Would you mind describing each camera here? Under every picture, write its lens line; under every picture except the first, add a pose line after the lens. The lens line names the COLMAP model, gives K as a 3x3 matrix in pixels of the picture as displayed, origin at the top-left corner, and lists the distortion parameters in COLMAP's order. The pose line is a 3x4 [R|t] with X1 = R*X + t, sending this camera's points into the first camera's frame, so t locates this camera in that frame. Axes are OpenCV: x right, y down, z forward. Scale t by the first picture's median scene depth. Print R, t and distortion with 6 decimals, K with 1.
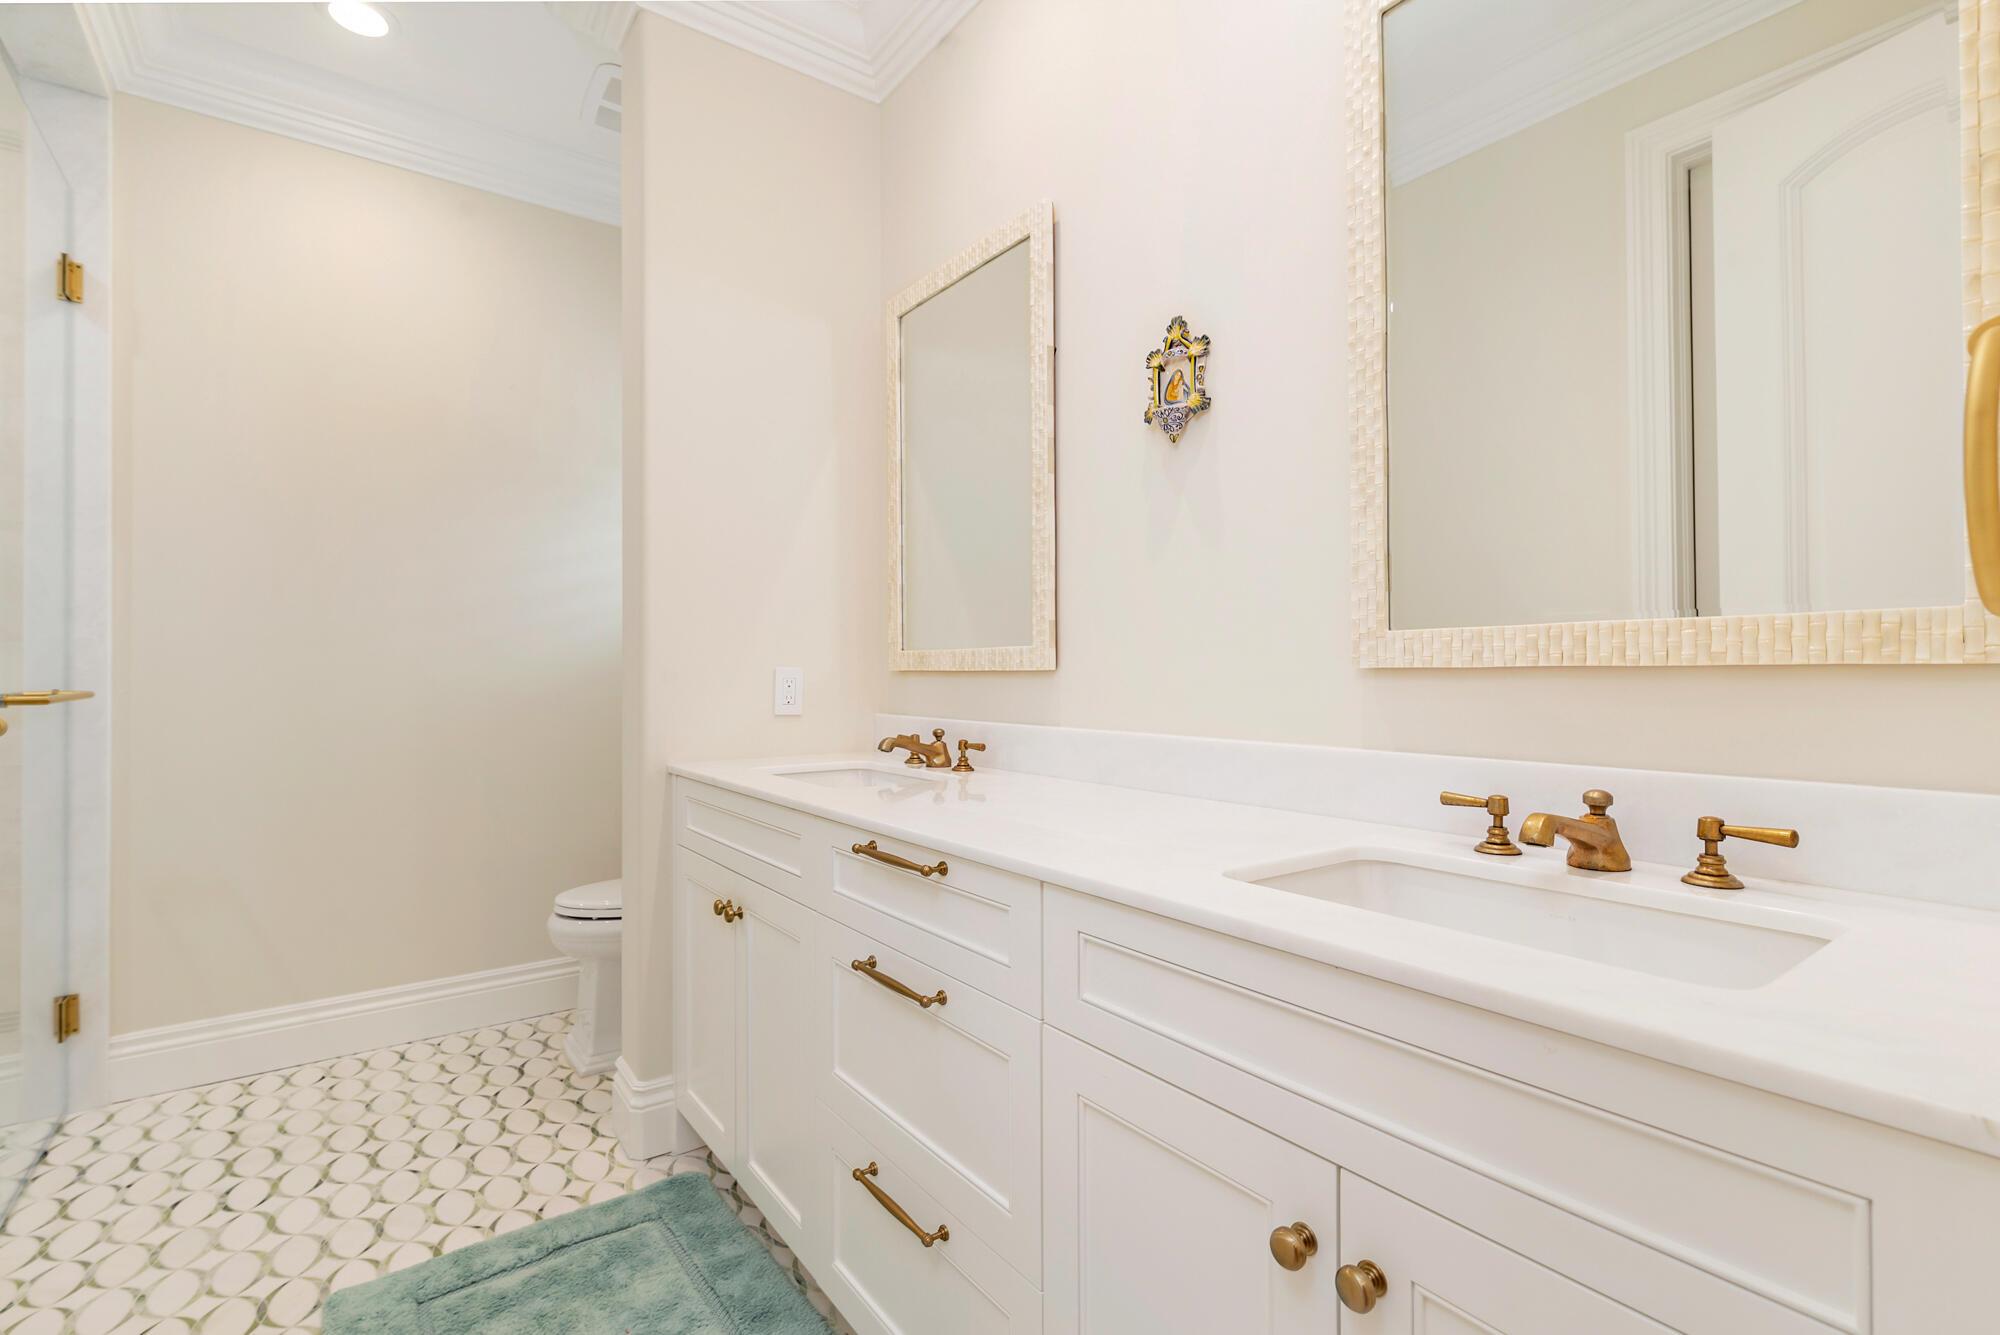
lens RADIAL K [[919.6, 0, 969.5], [0, 919.6, 664.2], [0, 0, 1]] dist [-0.001457, -0.000257]
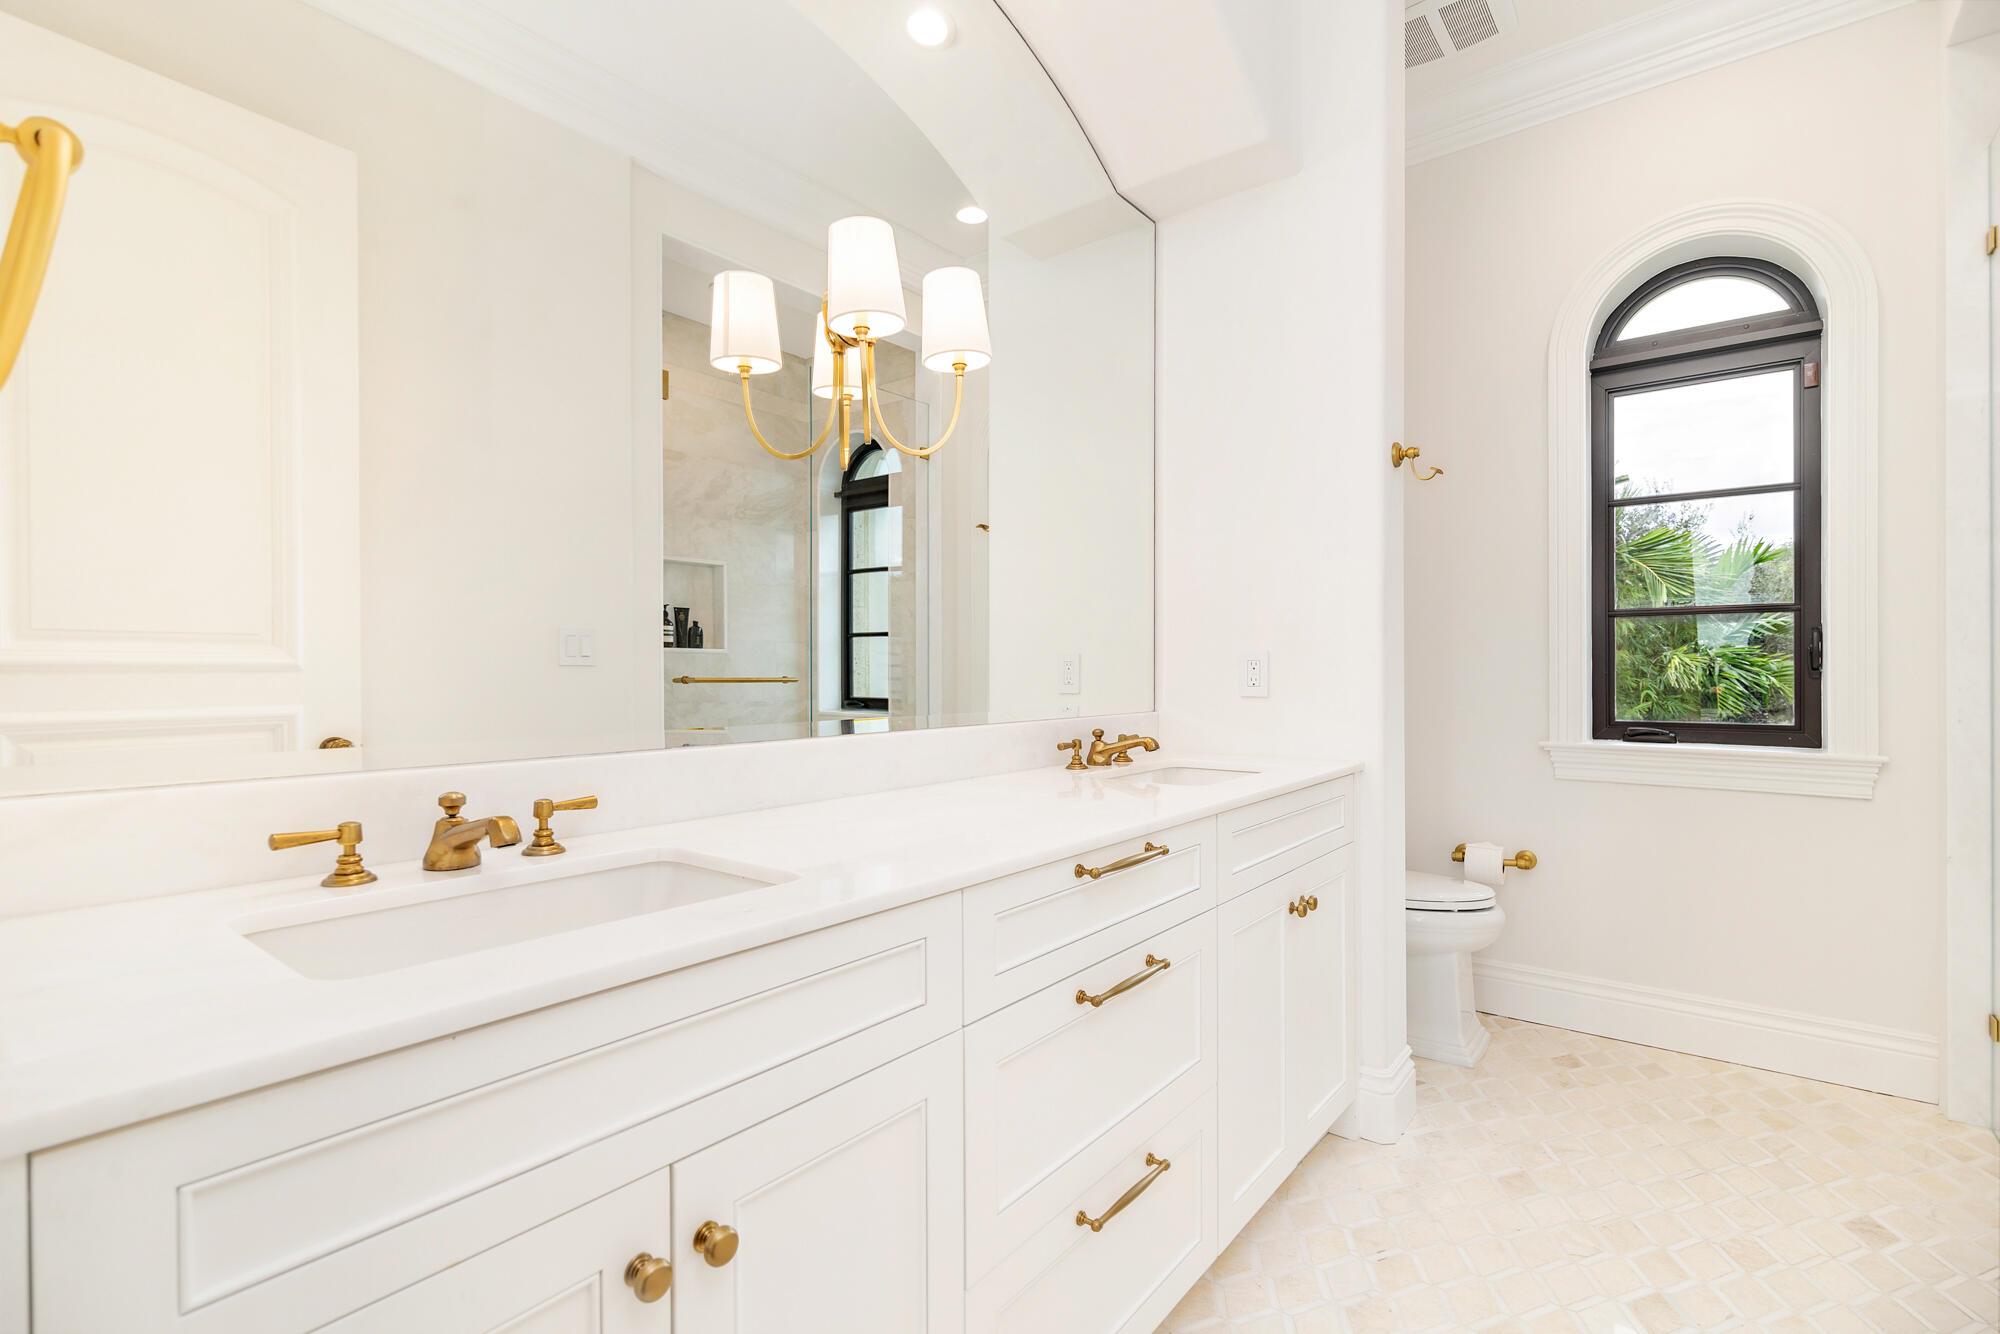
lens RADIAL K [[919.6, 0, 969.5], [0, 919.6, 663.7], [0, 0, 1]] dist [-0.001457, -0.000257]
pose [[-0.260499, 0.014542, 0.965365, -0.463495], [0.008632, 0.999882, -0.012732, 0.004214], [-0.965436, 0.005016, -0.260593, 0.644438]]
